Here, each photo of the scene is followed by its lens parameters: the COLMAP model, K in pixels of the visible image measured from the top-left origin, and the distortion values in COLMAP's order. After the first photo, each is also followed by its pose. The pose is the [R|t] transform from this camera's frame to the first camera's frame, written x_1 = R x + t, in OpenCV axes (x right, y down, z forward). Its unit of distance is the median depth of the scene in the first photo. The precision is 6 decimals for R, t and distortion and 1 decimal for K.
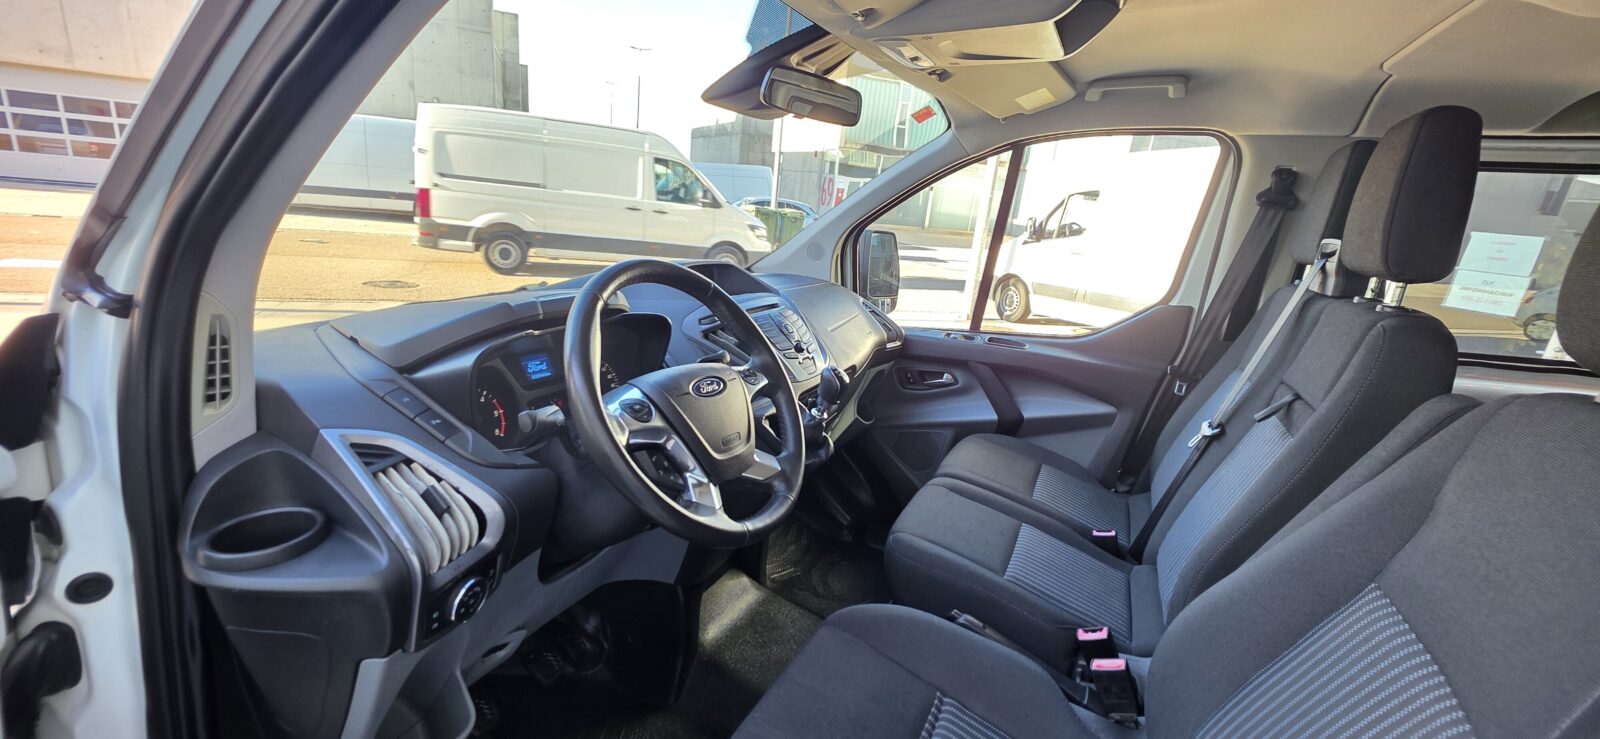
lens RADIAL K [[637.8, 0, 800.0], [0, 637.8, 369.5], [0, 0, 1]] dist [0.001101, 0.000132]
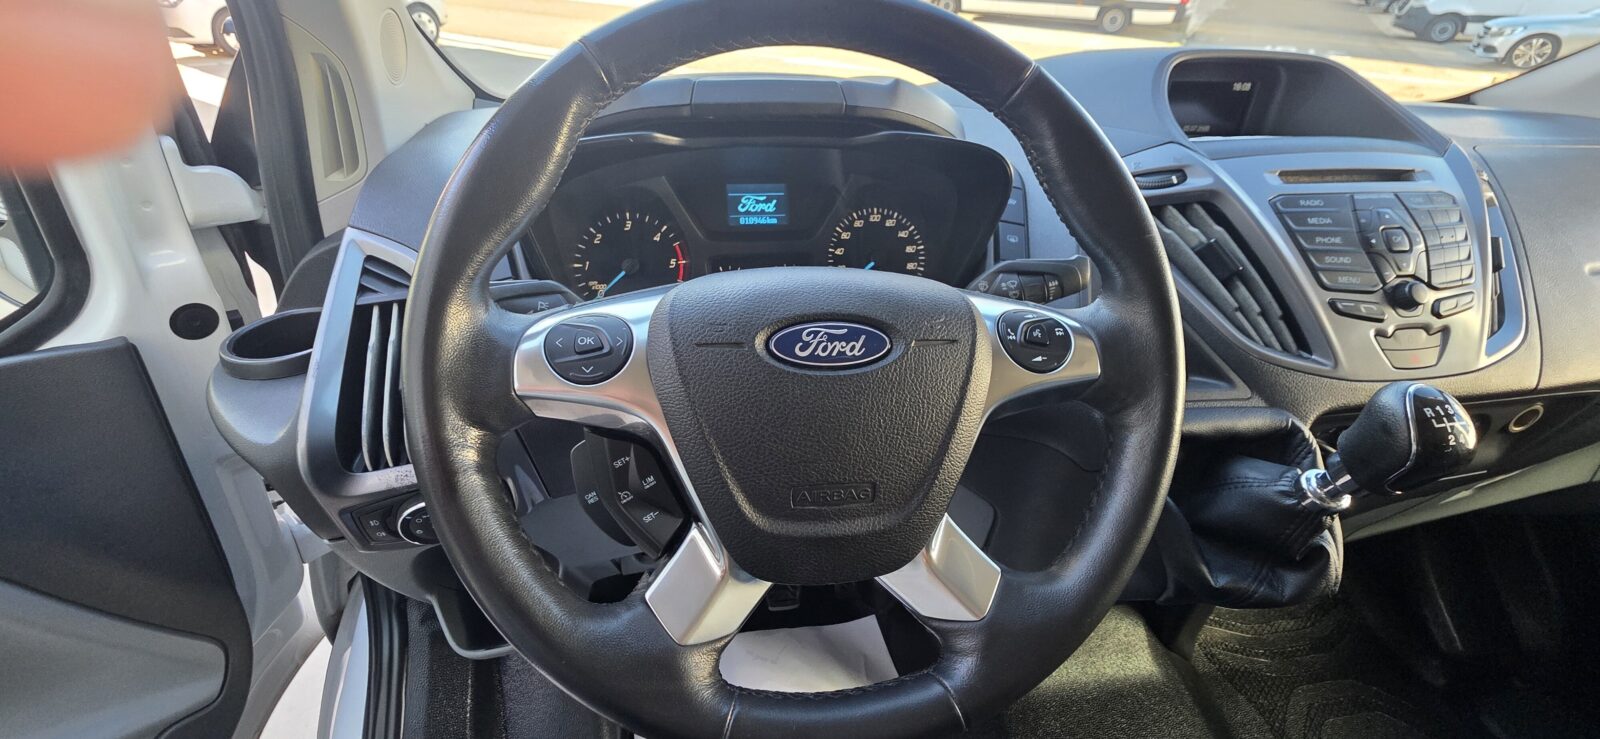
lens RADIAL K [[637.8, 0, 800.0], [0, 637.8, 369.5], [0, 0, 1]] dist [0.001101, 0.000132]
pose [[0.589055, 0.380979, -0.712649, 0.108440], [-0.192717, 0.922675, 0.333964, -0.073093], [0.784777, -0.059383, 0.616927, 0.673001]]
